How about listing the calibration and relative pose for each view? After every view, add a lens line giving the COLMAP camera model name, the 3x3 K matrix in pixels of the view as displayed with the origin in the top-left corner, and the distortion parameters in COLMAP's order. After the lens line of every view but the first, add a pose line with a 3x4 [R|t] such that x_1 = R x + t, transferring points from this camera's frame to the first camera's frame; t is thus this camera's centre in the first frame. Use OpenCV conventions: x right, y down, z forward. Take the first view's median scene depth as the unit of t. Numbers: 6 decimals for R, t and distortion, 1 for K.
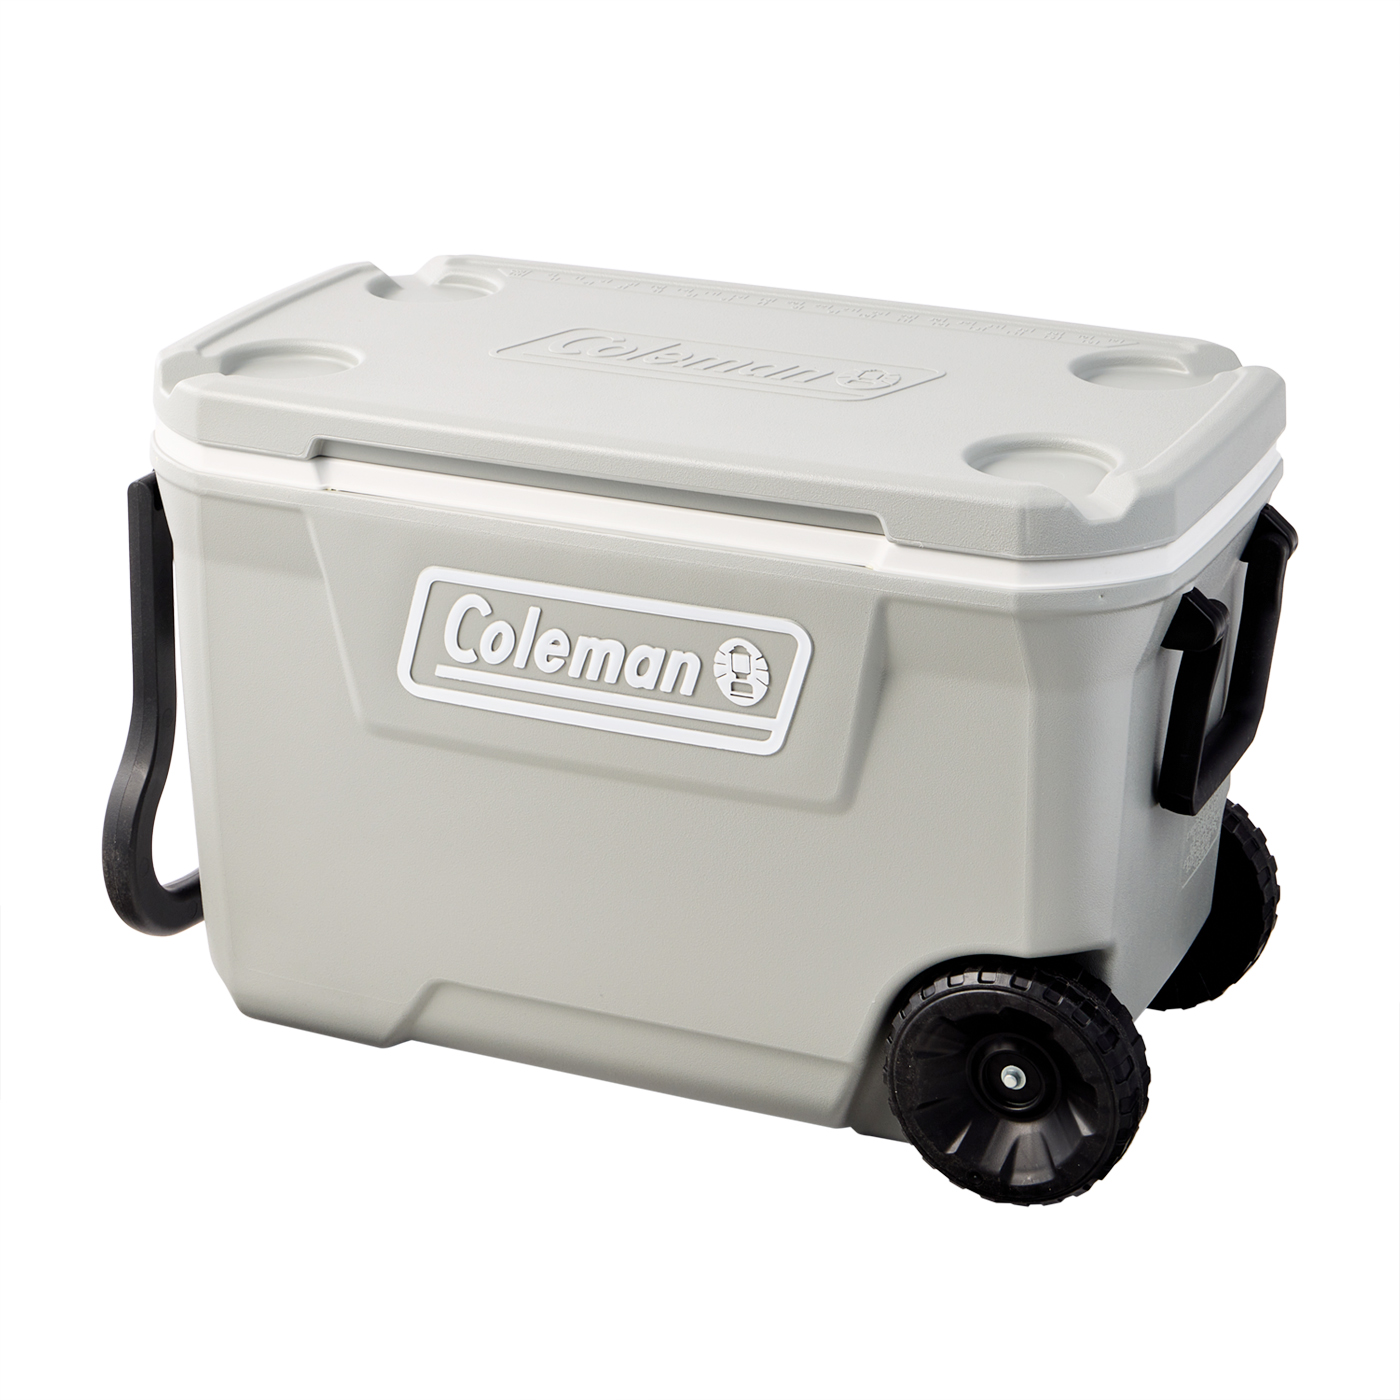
lens RADIAL K [[6052.0, 0, 699.8], [0, 6052.0, 699.8], [0, 0, 1]] dist [-0.040374, 0.000000]
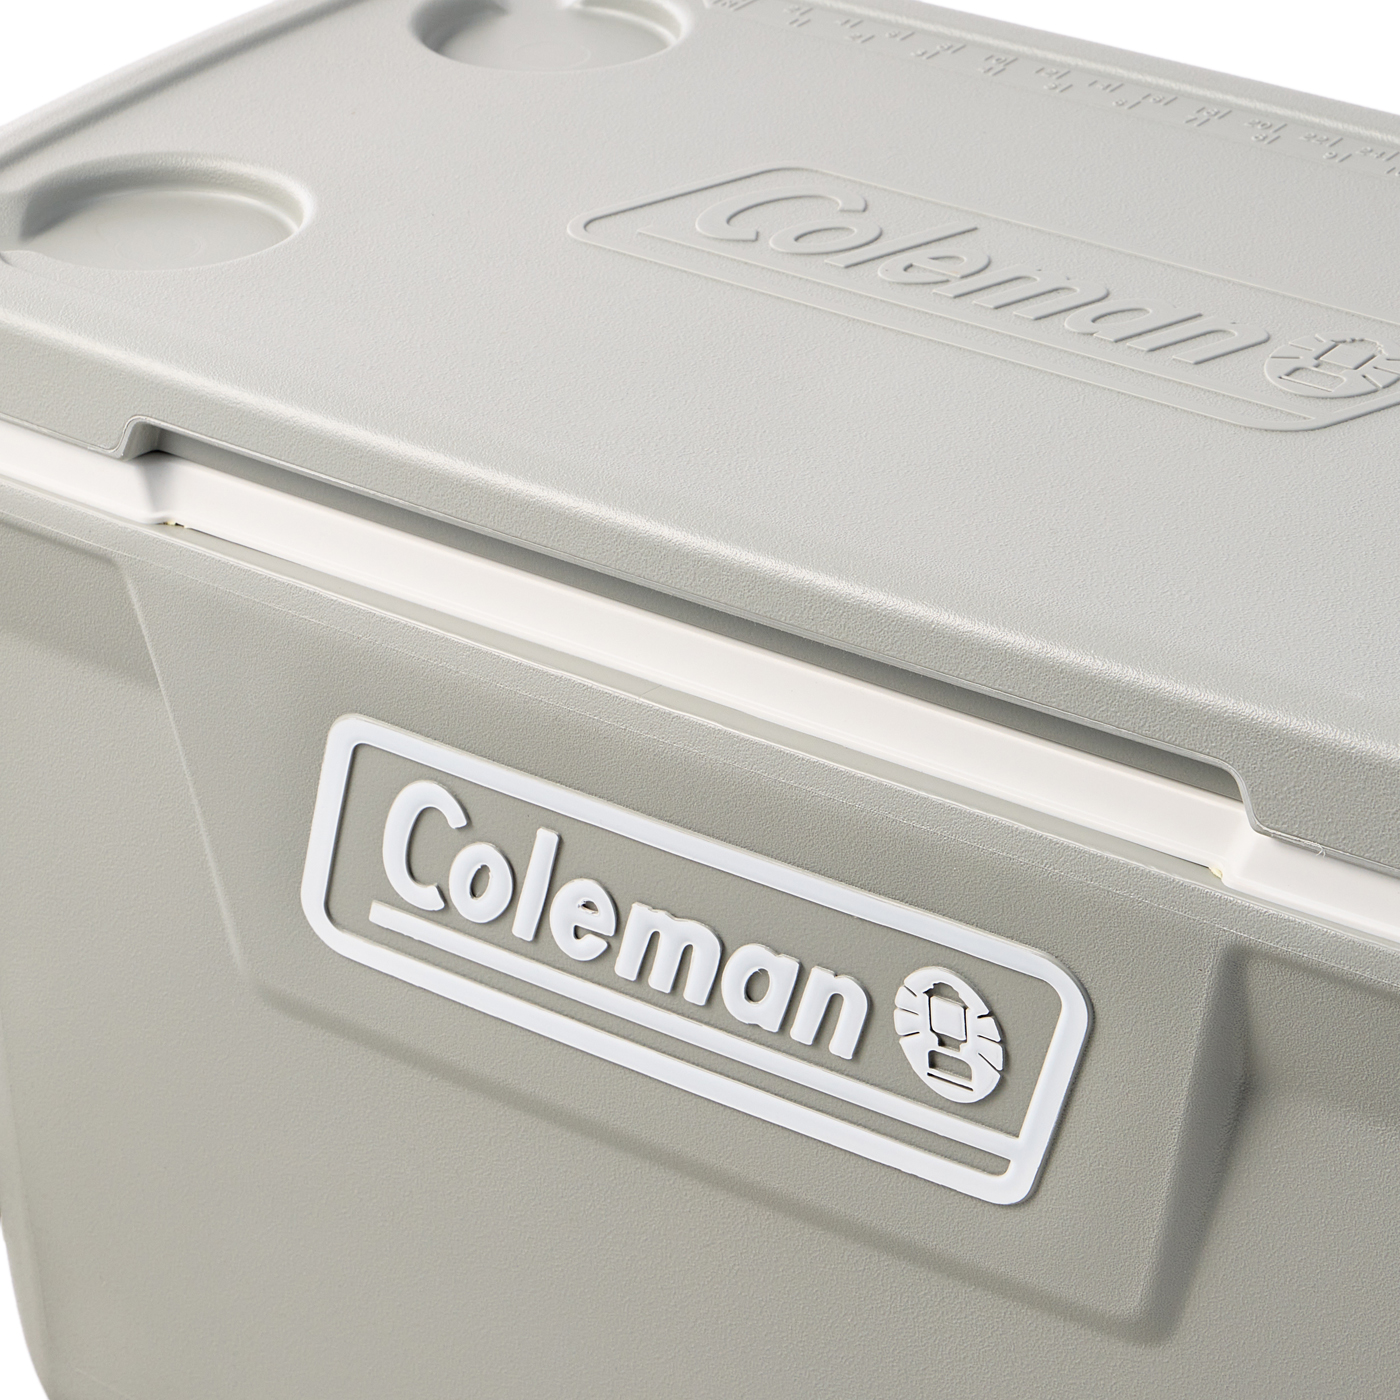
lens RADIAL K [[6052.0, 0, 700.2], [0, 6052.0, 700.4], [0, 0, 1]] dist [-0.040374, 0.000000]
pose [[0.968150, 0.101823, -0.228732, 0.090653], [-0.056378, 0.978765, 0.197079, -0.118419], [0.243942, -0.177907, 0.953332, 0.555284]]
